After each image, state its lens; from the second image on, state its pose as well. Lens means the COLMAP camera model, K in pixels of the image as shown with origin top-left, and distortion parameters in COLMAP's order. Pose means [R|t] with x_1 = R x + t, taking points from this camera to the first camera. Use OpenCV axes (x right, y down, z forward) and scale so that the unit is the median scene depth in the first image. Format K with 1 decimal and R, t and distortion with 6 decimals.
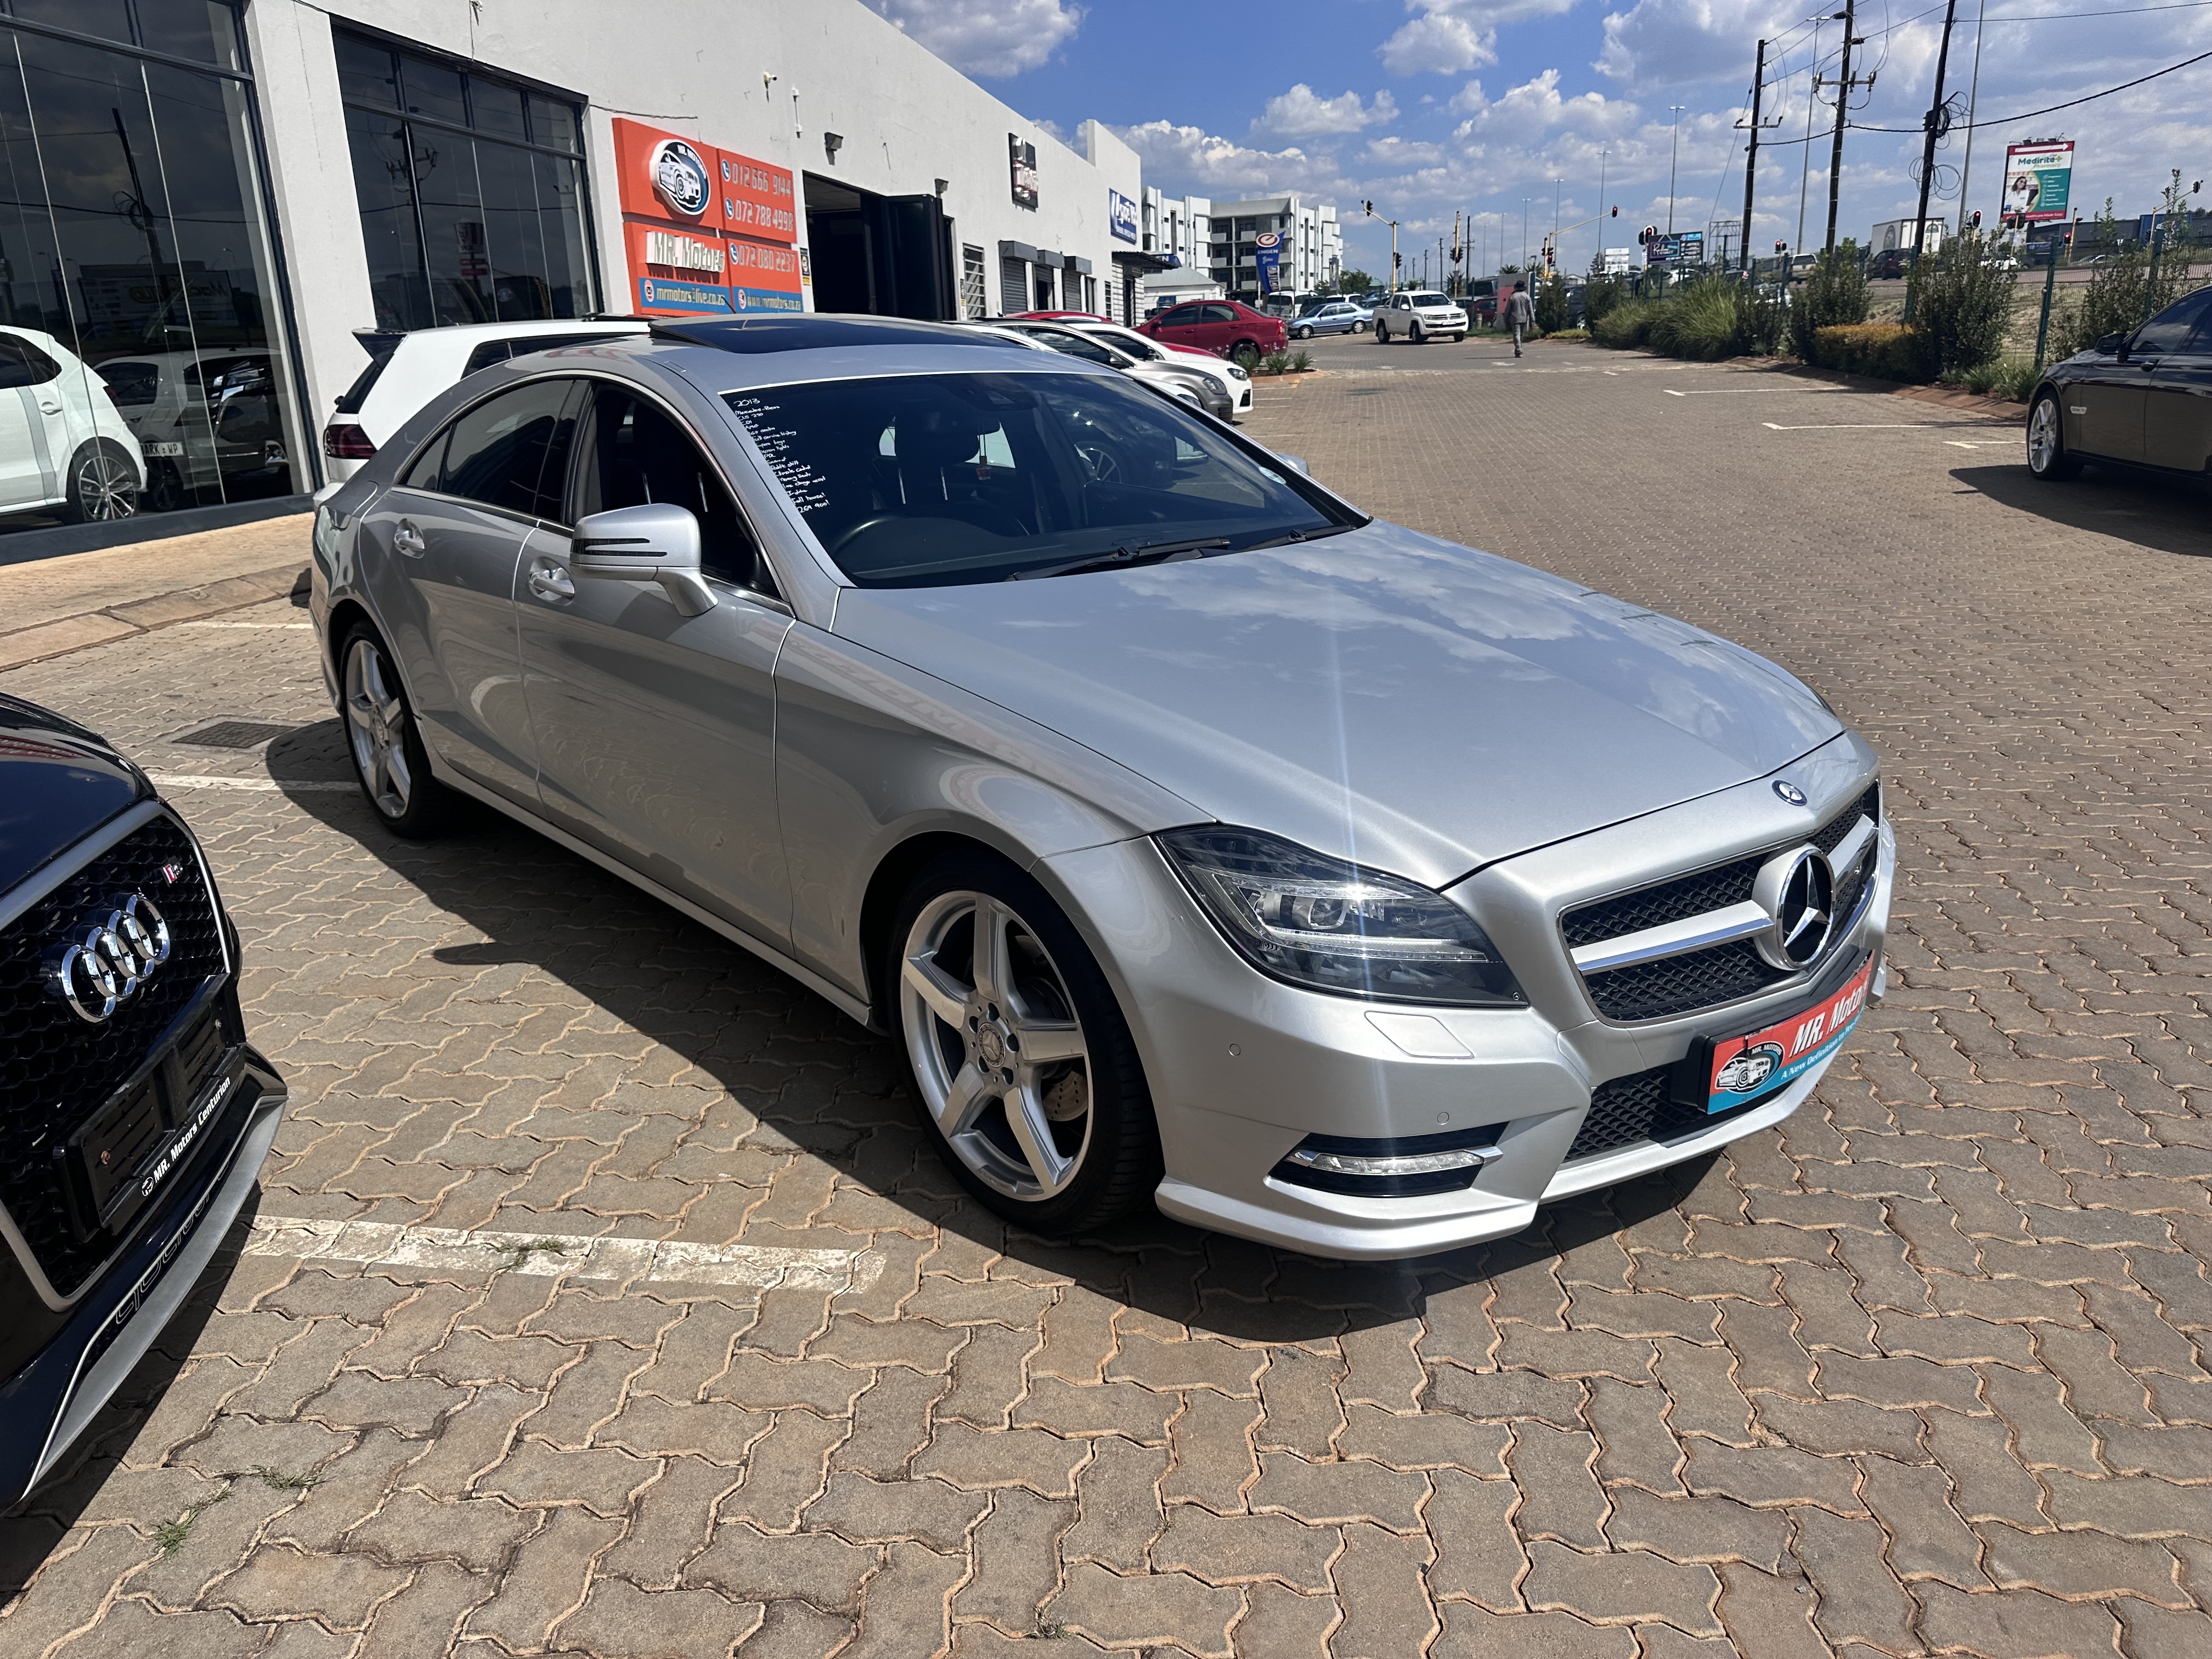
lens RADIAL K [[1648.2, 0, 1121.0], [0, 1648.2, 786.0], [0, 0, 1]] dist [0.059382, -0.072024]
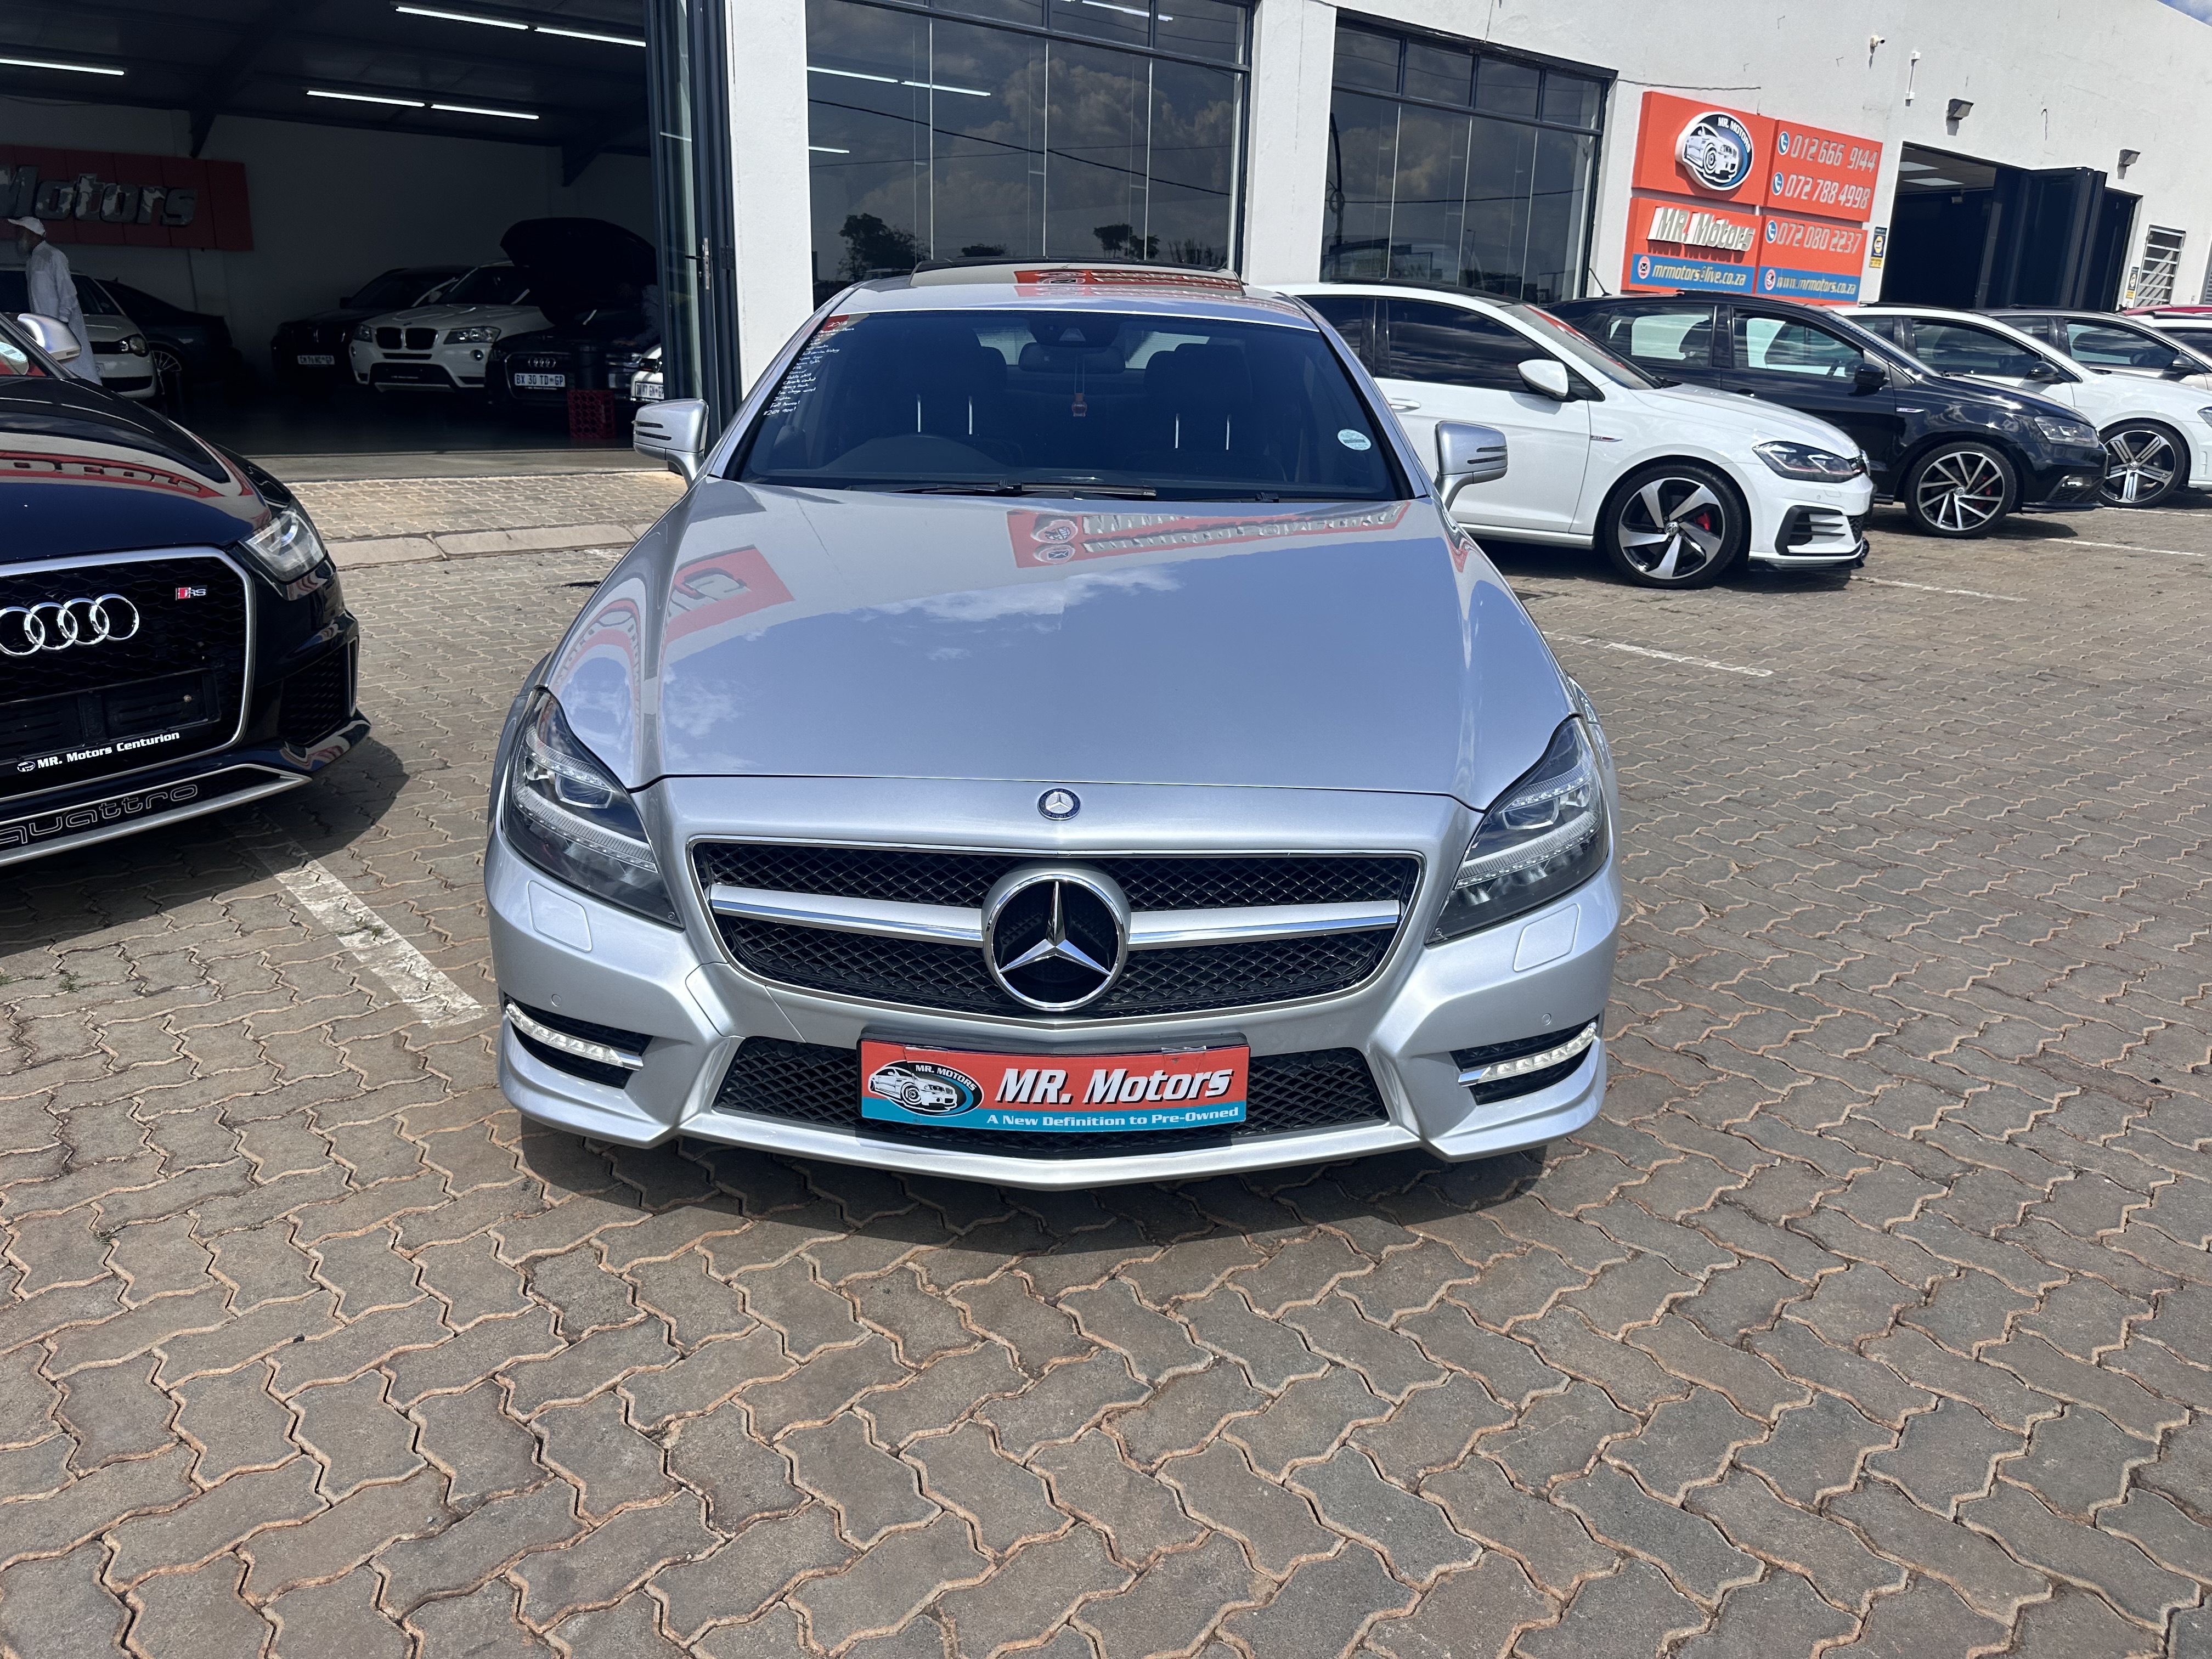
lens RADIAL K [[1648.2, 0, 1121.0], [0, 1648.2, 786.0], [0, 0, 1]] dist [0.059382, -0.072024]
pose [[0.741953, 0.224910, -0.631603, 0.184804], [-0.221397, 0.971399, 0.085831, -0.016302], [0.632843, 0.076152, 0.770527, 0.071206]]
